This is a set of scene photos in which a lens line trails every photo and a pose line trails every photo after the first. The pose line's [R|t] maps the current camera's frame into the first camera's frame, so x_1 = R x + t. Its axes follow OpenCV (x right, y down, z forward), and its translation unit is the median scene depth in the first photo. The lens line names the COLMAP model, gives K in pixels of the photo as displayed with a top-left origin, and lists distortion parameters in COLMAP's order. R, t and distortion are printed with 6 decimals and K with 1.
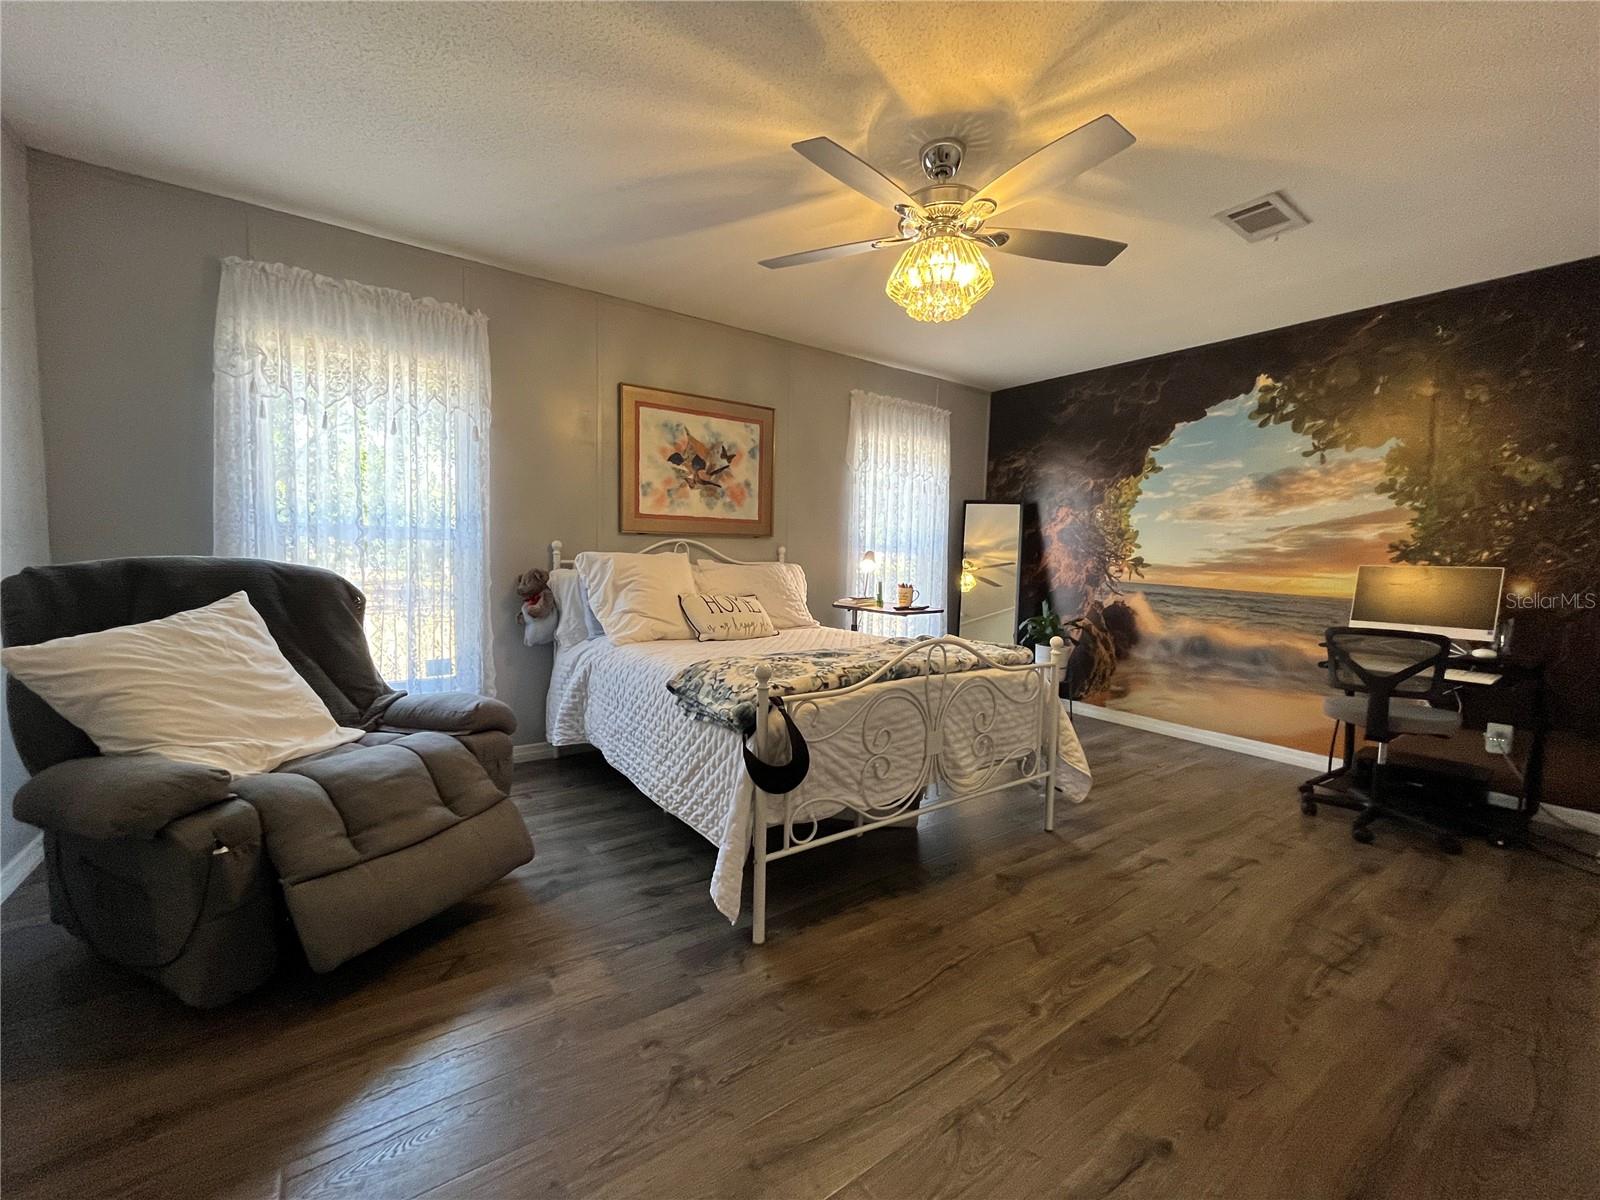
lens RADIAL K [[645.1, 0, 797.7], [0, 645.1, 604.1], [0, 0, 1]] dist [-0.002085, -0.000001]
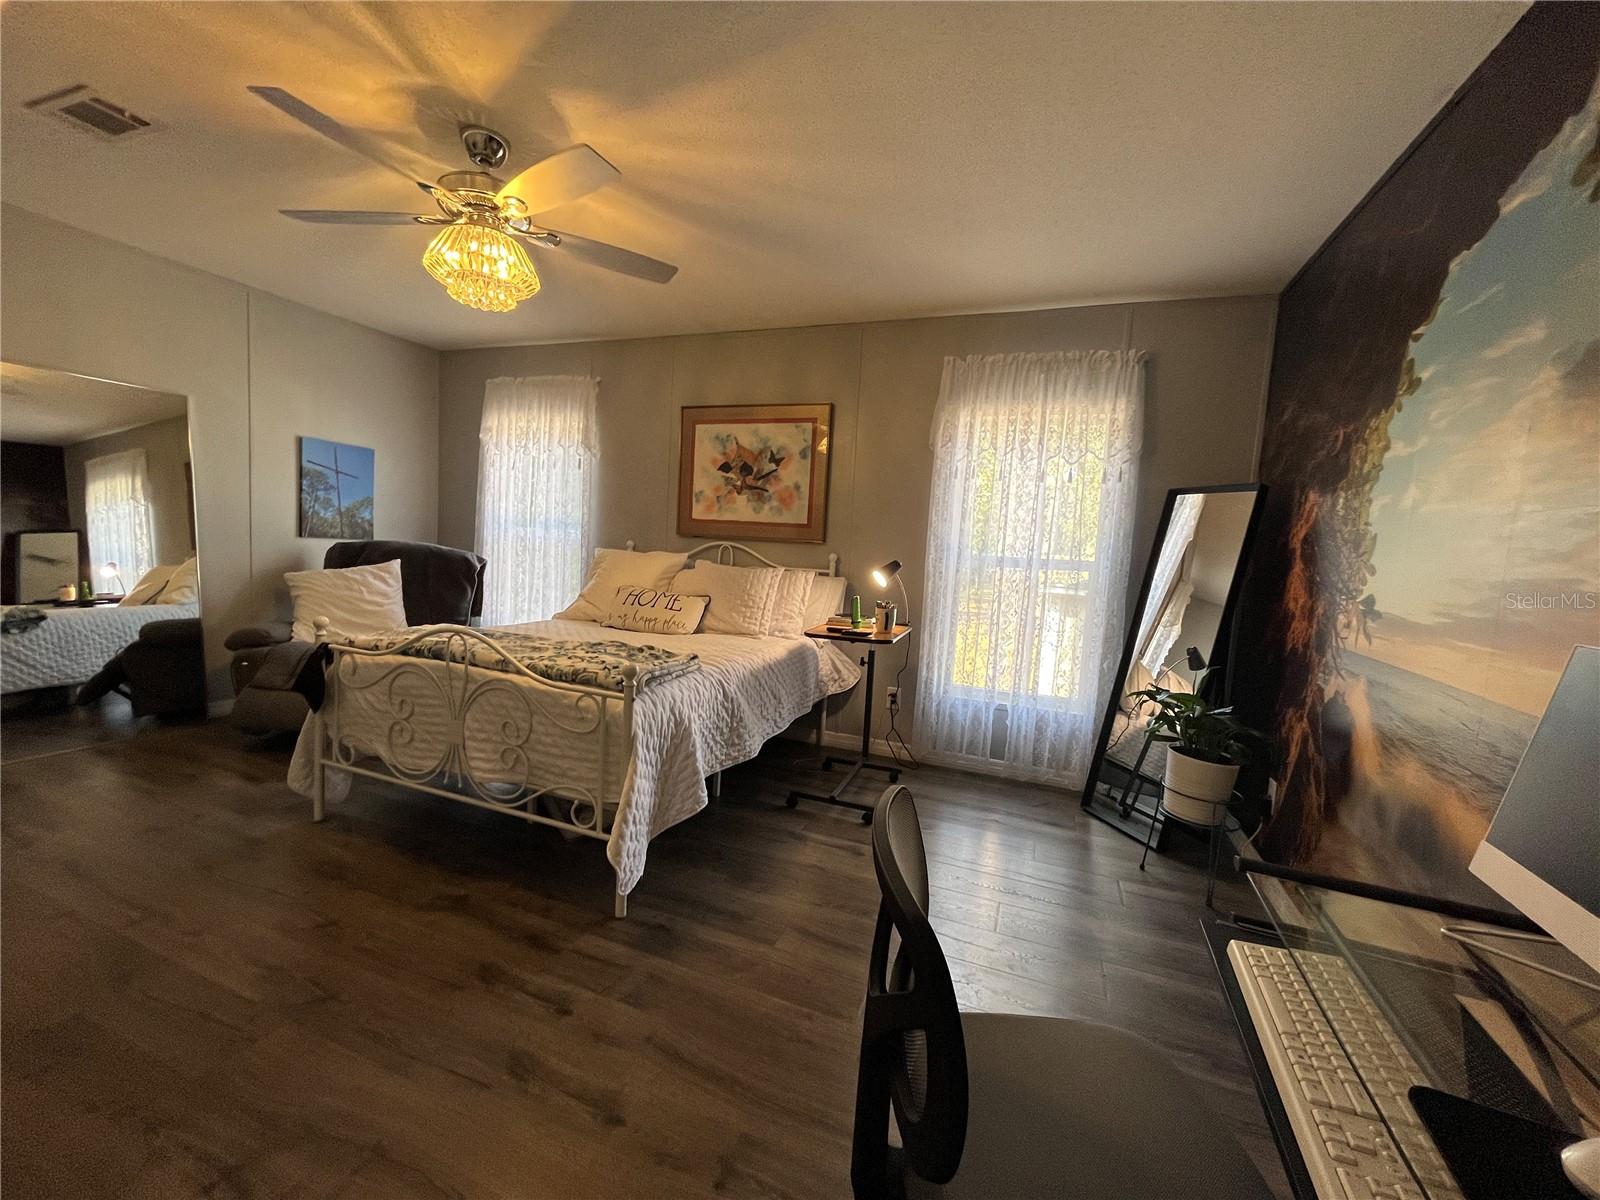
lens RADIAL K [[645.1, 0, 797.7], [0, 645.1, 604.1], [0, 0, 1]] dist [-0.002085, -0.000001]
pose [[0.548725, 0.085429, -0.831627, 0.772840], [-0.113757, 0.993143, 0.026961, -0.040535], [0.828227, 0.079809, 0.554680, 0.508121]]
